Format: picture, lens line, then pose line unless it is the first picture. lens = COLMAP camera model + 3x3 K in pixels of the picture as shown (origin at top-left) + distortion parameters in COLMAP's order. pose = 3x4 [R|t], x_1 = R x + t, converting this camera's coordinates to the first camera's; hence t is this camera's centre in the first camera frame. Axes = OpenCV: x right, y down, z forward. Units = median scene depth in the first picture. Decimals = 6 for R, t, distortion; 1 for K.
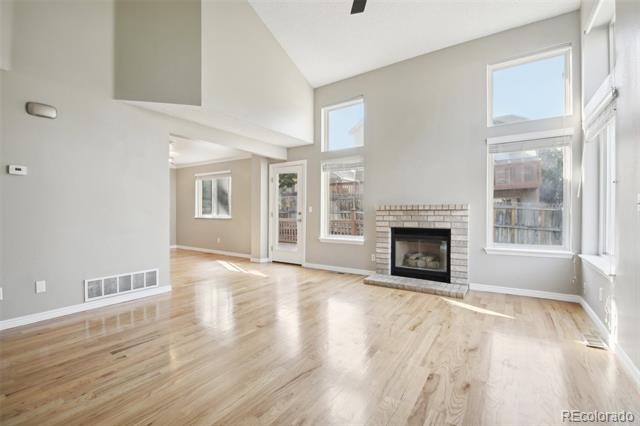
lens RADIAL K [[284.7, 0, 318.8], [0, 284.7, 211.6], [0, 0, 1]] dist [-0.000994, -0.000071]
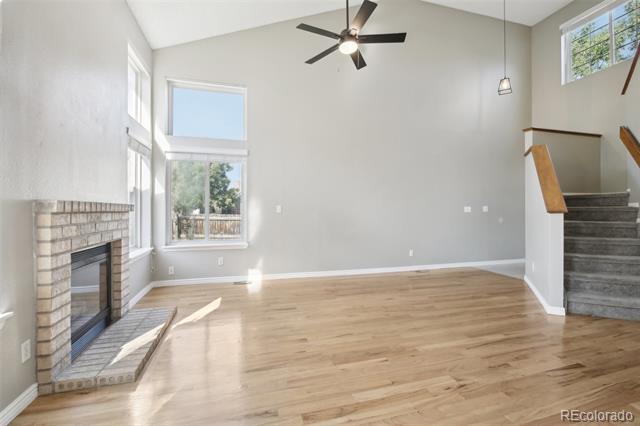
lens RADIAL K [[284.7, 0, 318.8], [0, 284.7, 211.6], [0, 0, 1]] dist [-0.000994, -0.000071]
pose [[-0.770143, 0.001402, 0.637869, -0.334906], [0.003945, 0.999989, 0.002565, -0.006487], [-0.637859, 0.004492, -0.770140, 1.156871]]
